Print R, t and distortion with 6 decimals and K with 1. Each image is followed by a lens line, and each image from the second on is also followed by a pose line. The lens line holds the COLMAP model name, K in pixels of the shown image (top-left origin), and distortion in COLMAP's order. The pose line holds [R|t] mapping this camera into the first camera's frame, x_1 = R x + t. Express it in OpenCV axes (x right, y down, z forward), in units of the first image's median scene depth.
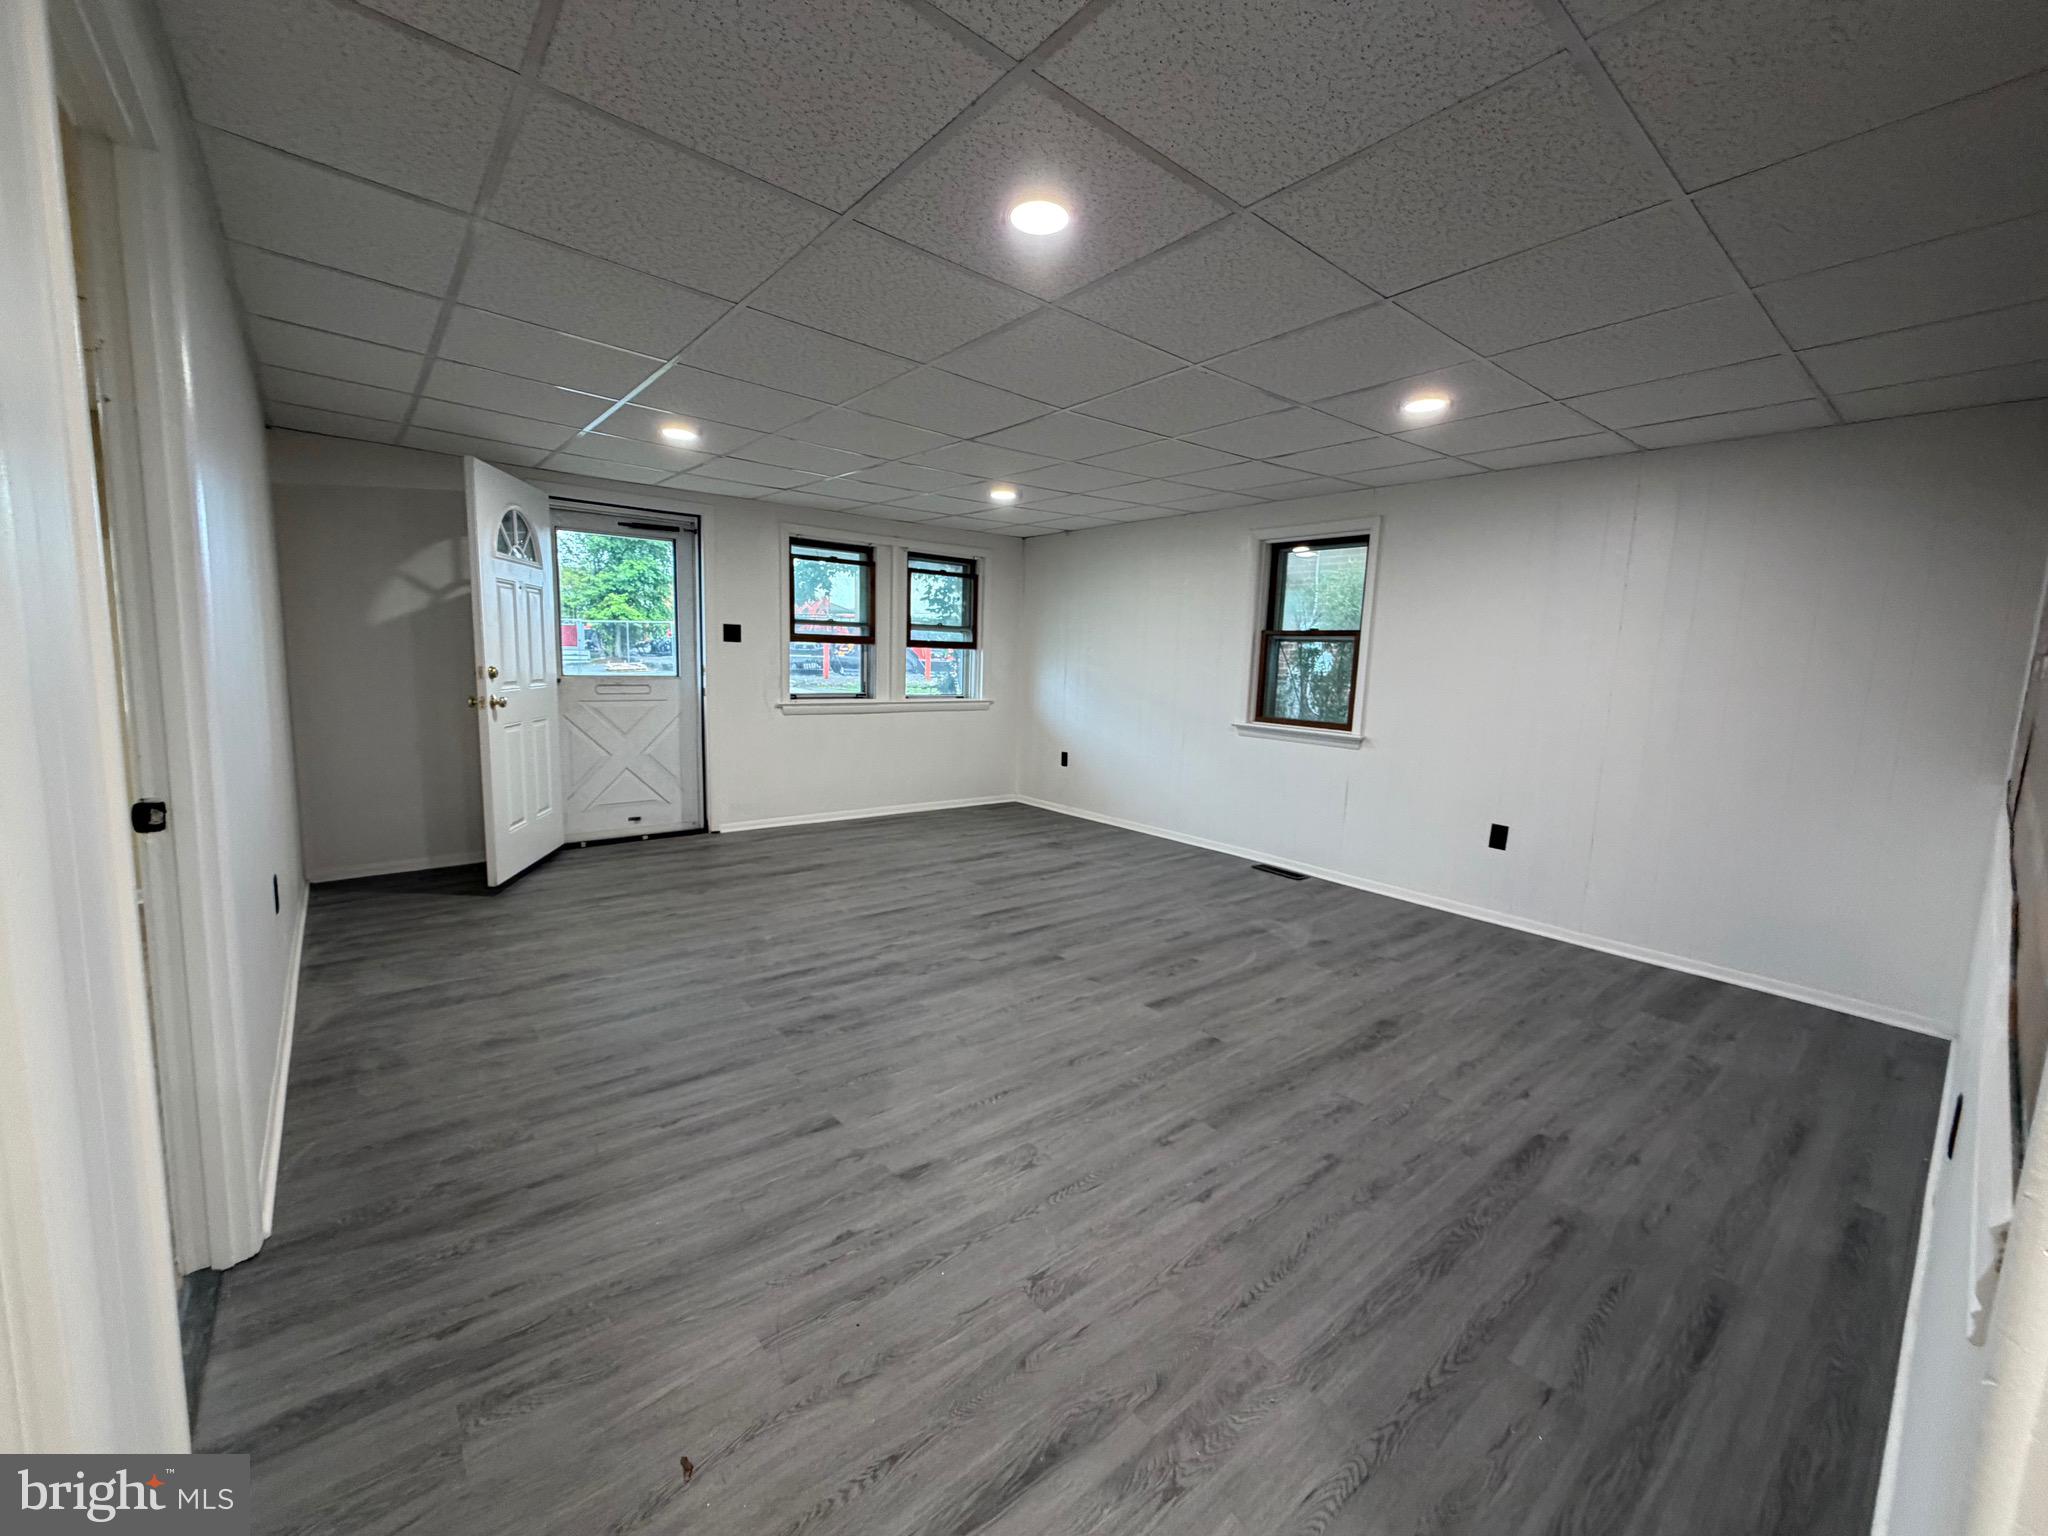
lens RADIAL K [[815.3, 0, 1019.6], [0, 815.3, 765.2], [0, 0, 1]] dist [-0.001089, 0.000135]
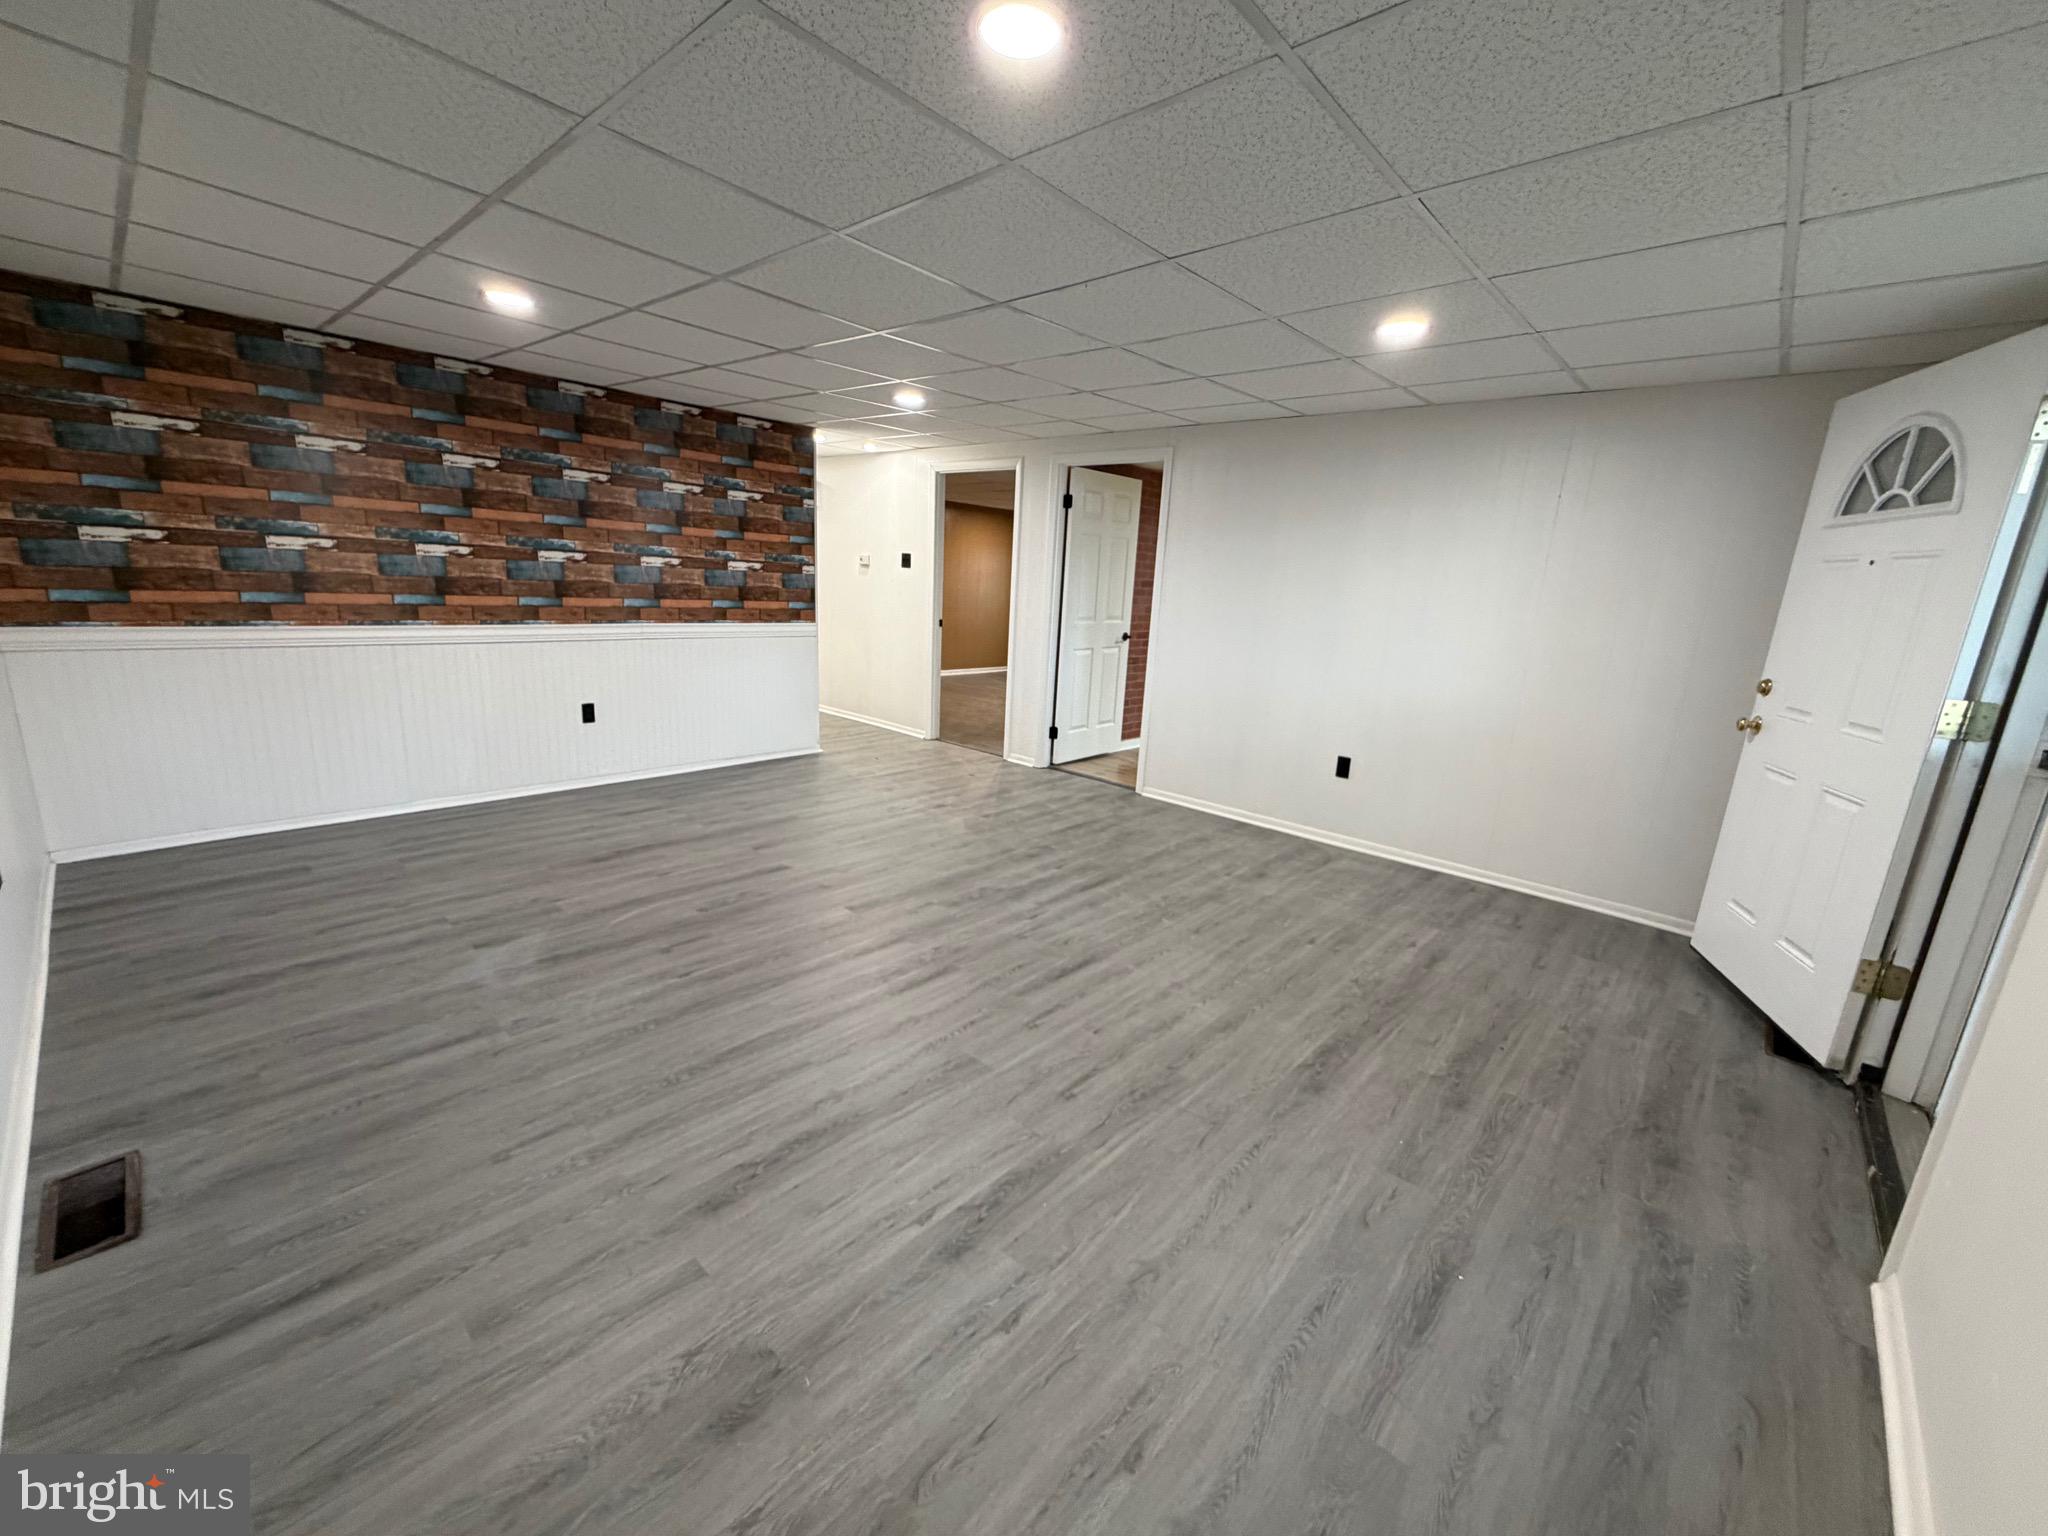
lens RADIAL K [[815.3, 0, 1019.6], [0, 815.3, 765.2], [0, 0, 1]] dist [-0.001089, 0.000135]
pose [[-0.986018, -0.050851, -0.158688, 0.015594], [-0.104110, 0.931555, 0.348378, -0.294027], [0.130111, 0.360028, -0.923824, 1.989950]]
